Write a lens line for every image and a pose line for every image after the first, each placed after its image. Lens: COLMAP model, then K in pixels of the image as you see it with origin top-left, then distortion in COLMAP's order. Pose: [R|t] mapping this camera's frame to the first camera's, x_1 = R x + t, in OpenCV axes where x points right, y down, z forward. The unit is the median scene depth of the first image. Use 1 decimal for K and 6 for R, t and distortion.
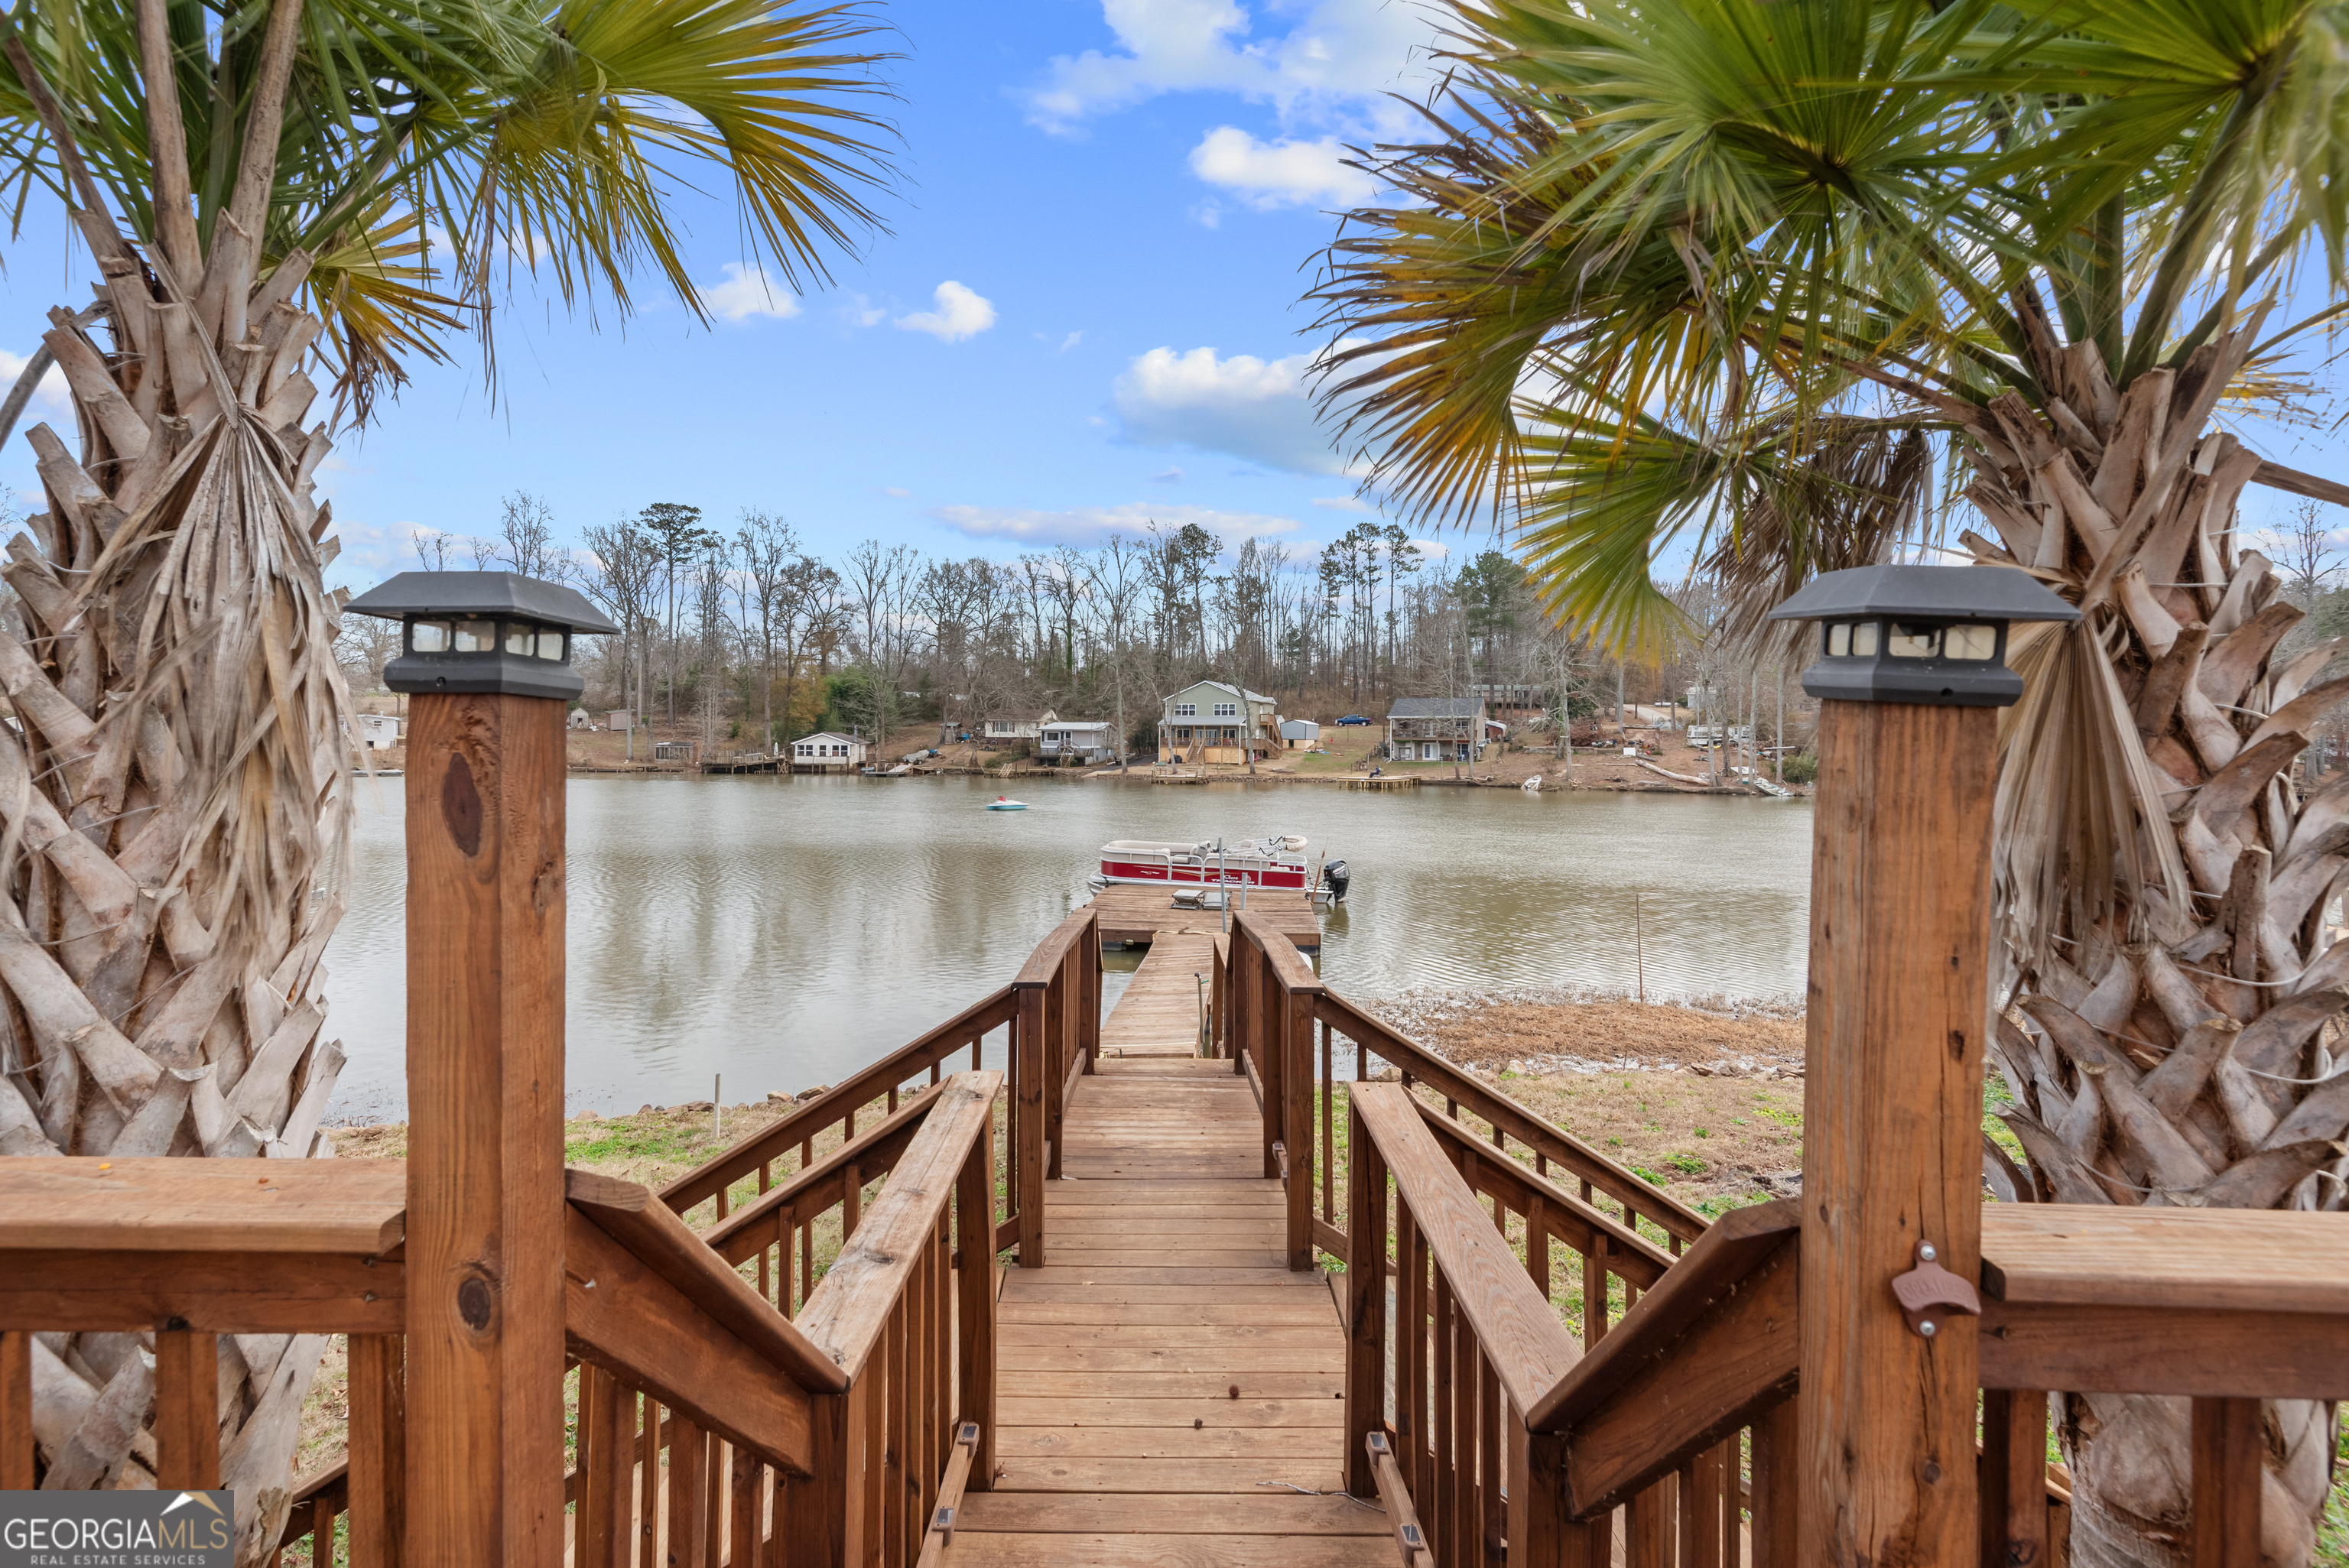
lens RADIAL K [[1103.7, 0, 1162.3], [0, 1103.7, 727.2], [0, 0, 1]] dist [0.042756, -0.025647]
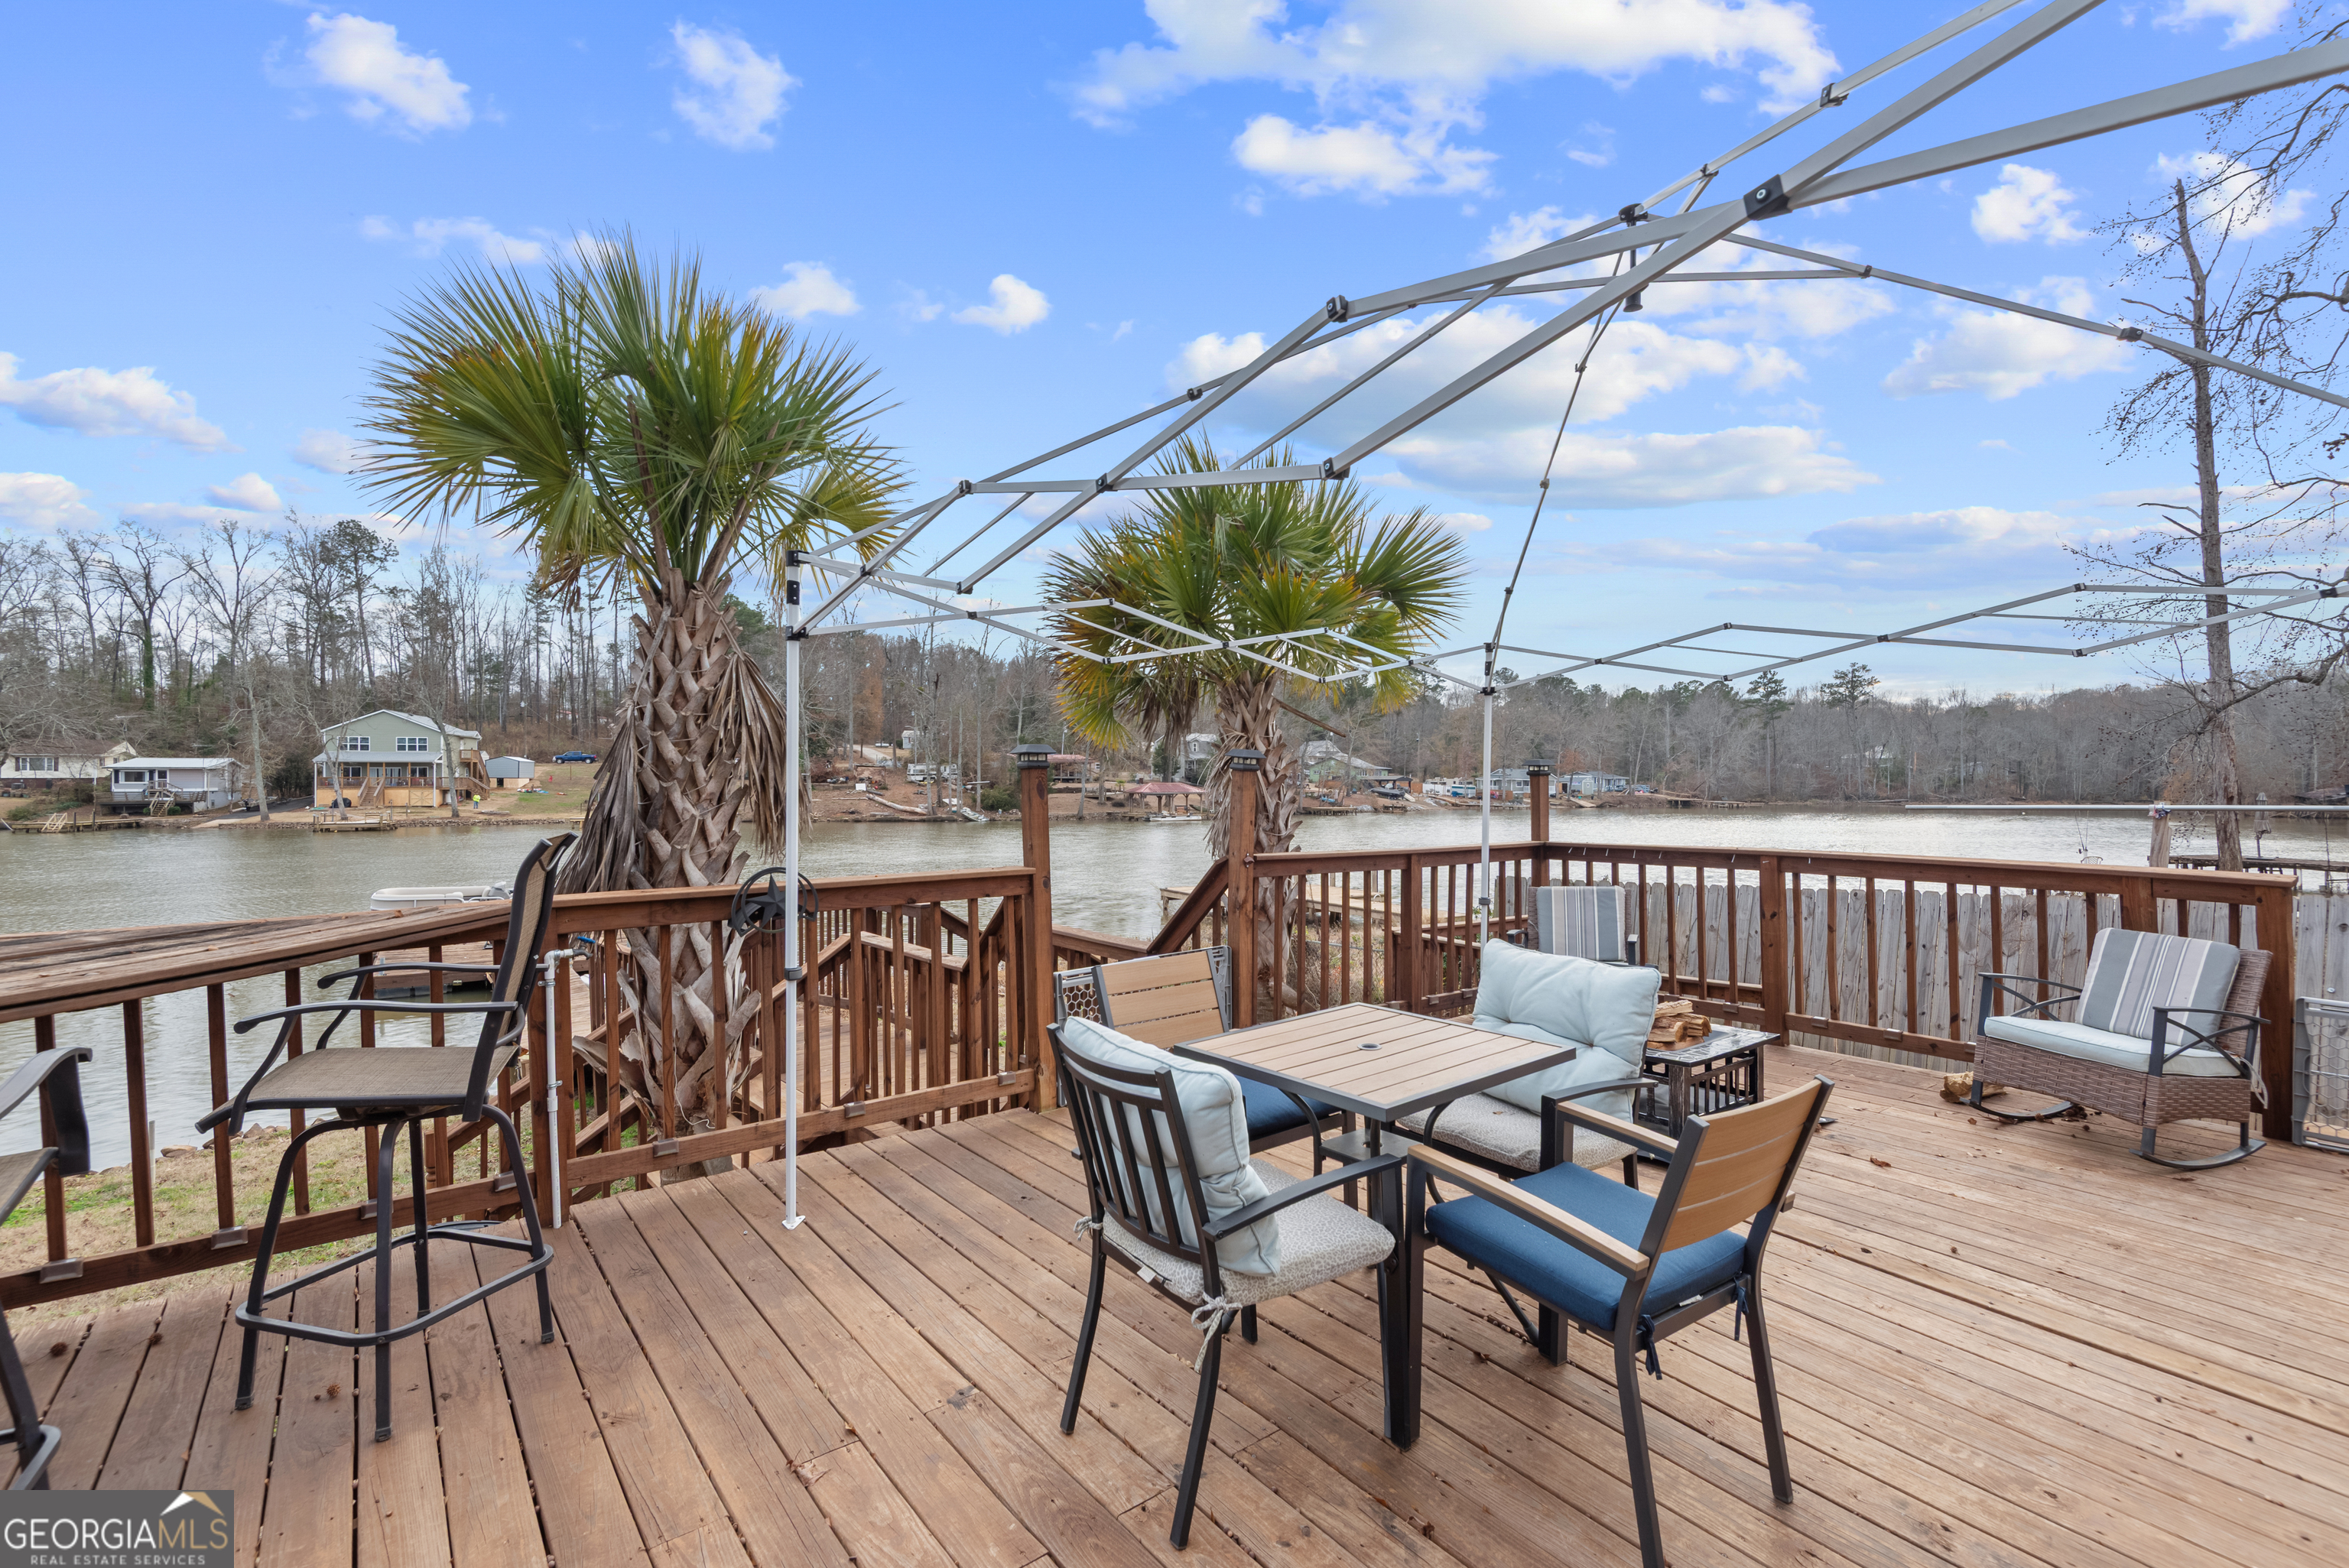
lens RADIAL K [[1047.0, 0, 1210.0], [0, 1047.0, 791.3], [0, 0, 1]] dist [-0.019957, -0.000527]
pose [[0.743013, -0.014831, 0.669113, -0.018720], [-0.002161, 0.999696, 0.024558, -0.000269], [-0.669274, -0.019692, 0.742755, -0.017695]]
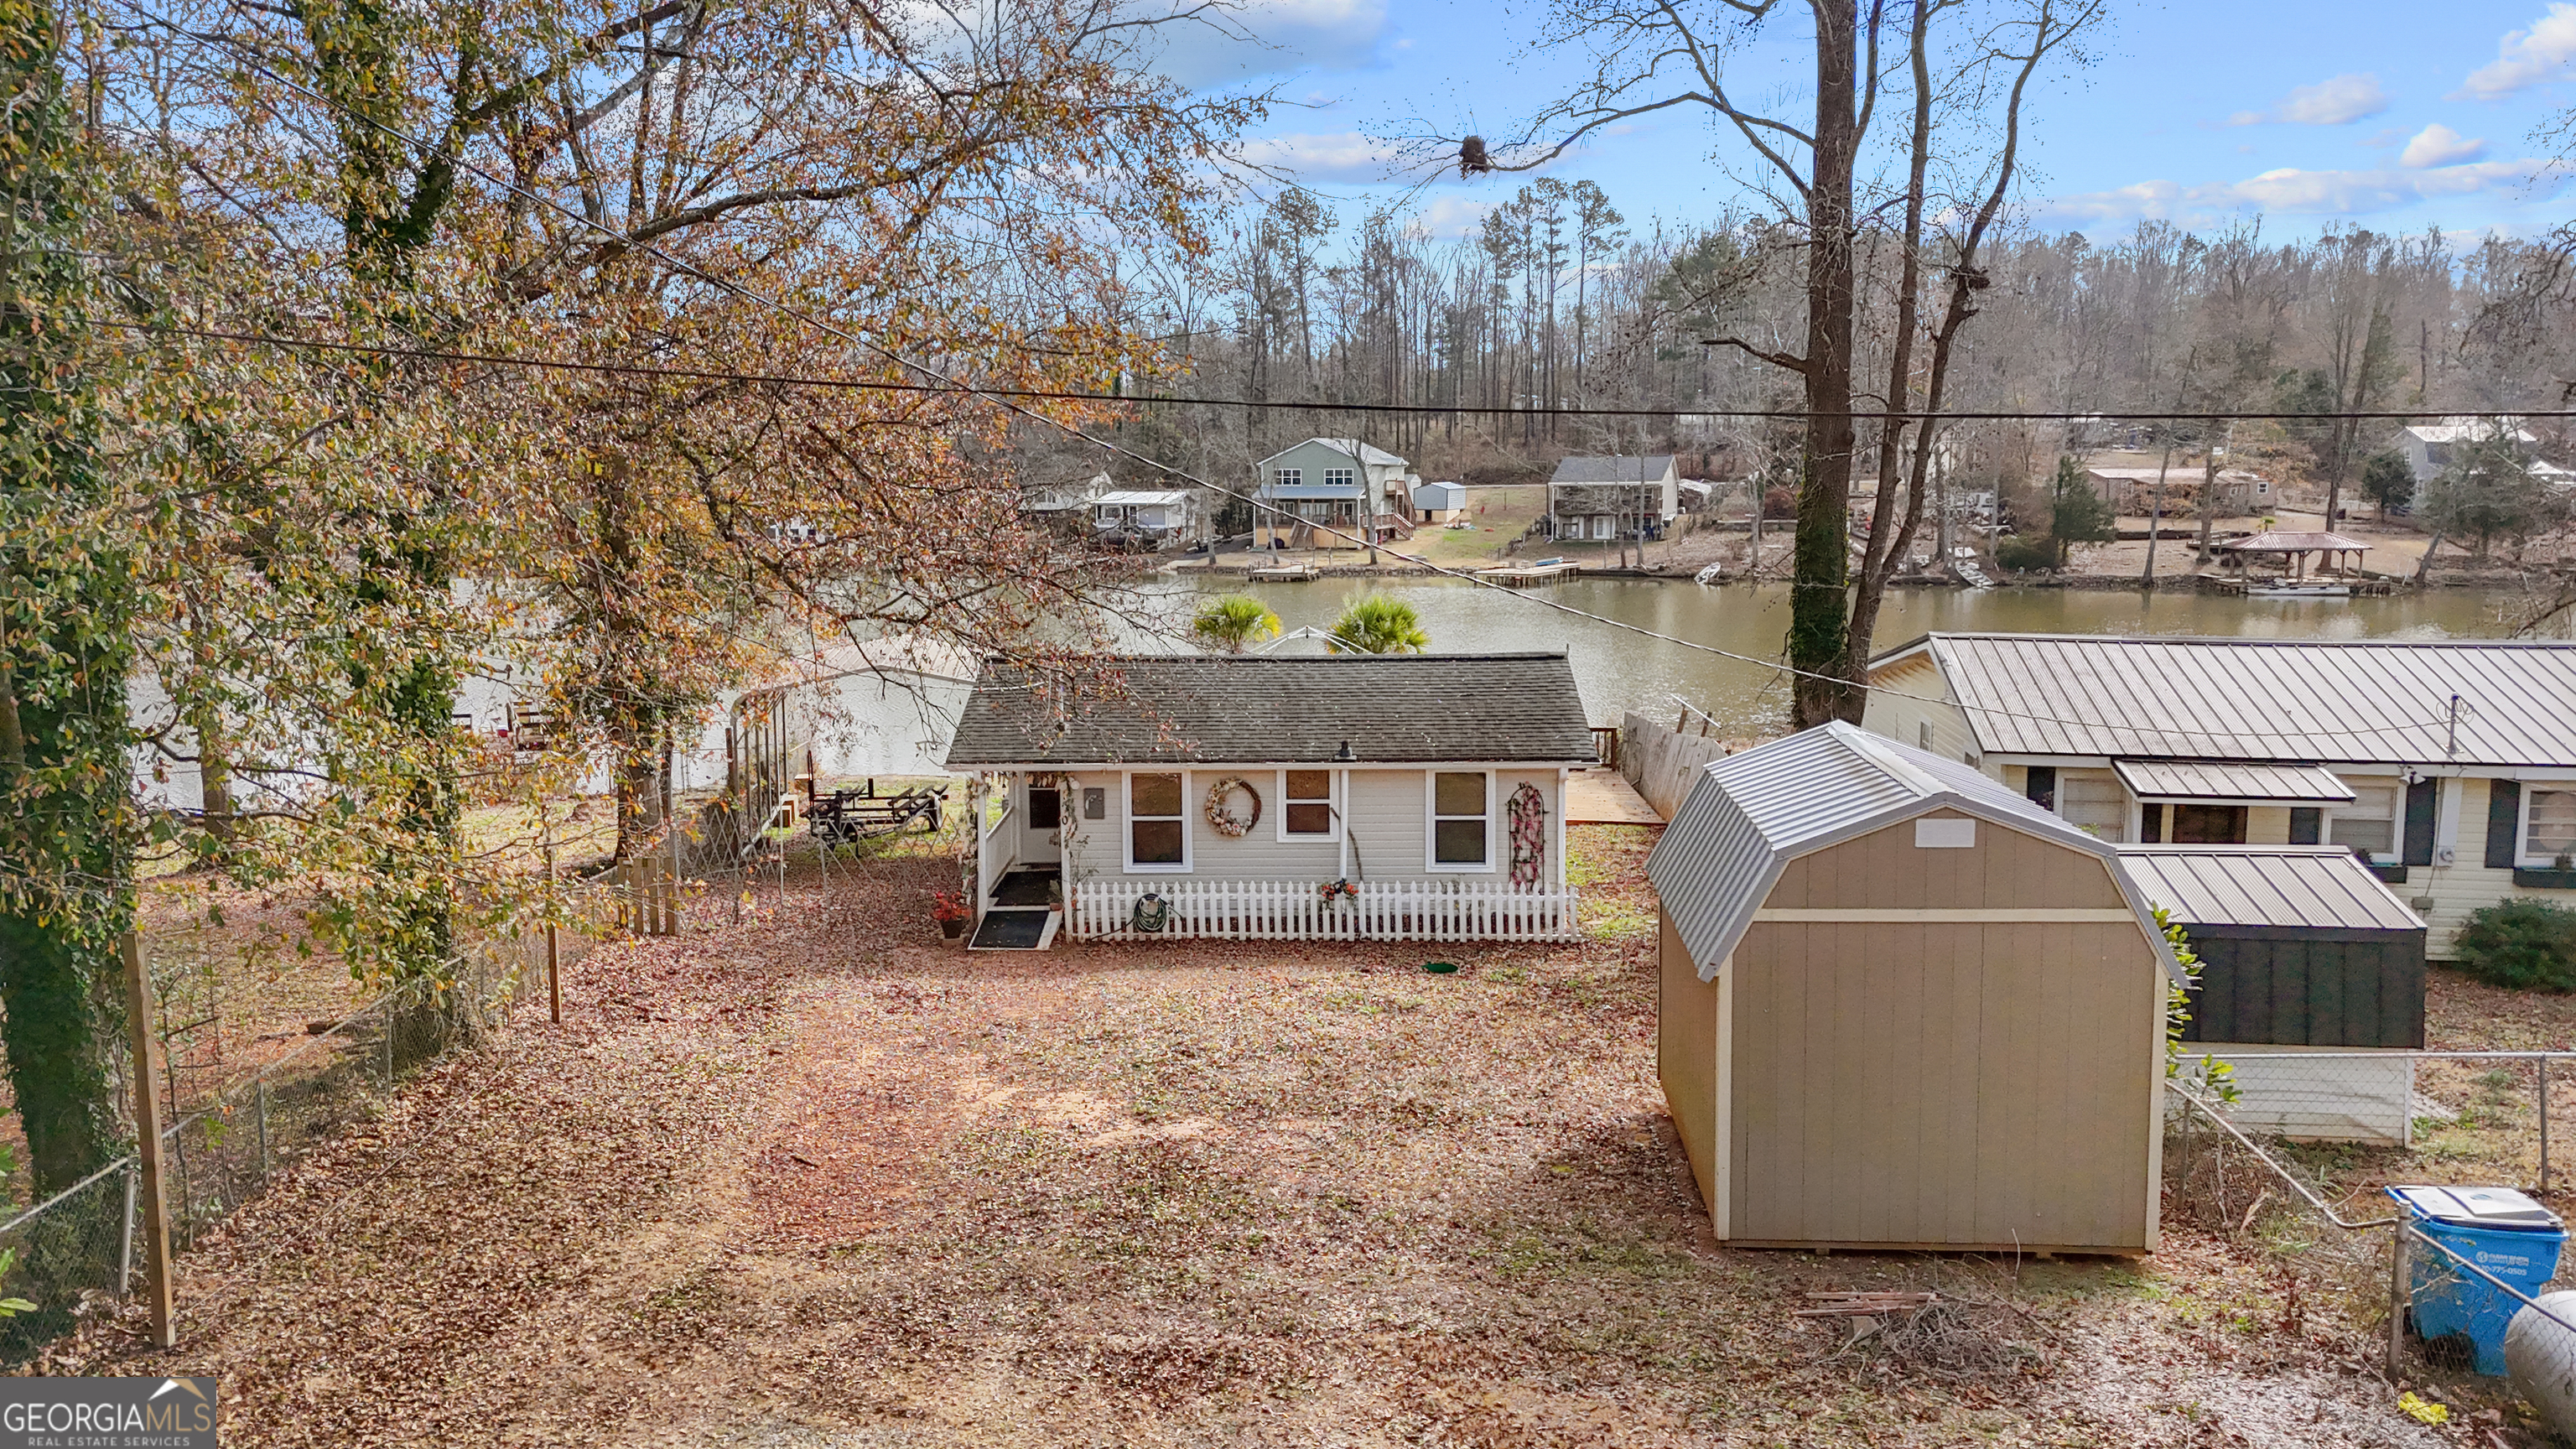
lens RADIAL K [[1880.1, 0, 1288.0], [0, 1880.1, 724.5], [0, 0, 1]] dist [0.092876, -0.089448]
pose [[0.999633, -0.015380, 0.022285, -0.009244], [0.011871, 0.988641, 0.149824, -0.036262], [-0.024337, -0.149505, 0.988461, -0.273022]]
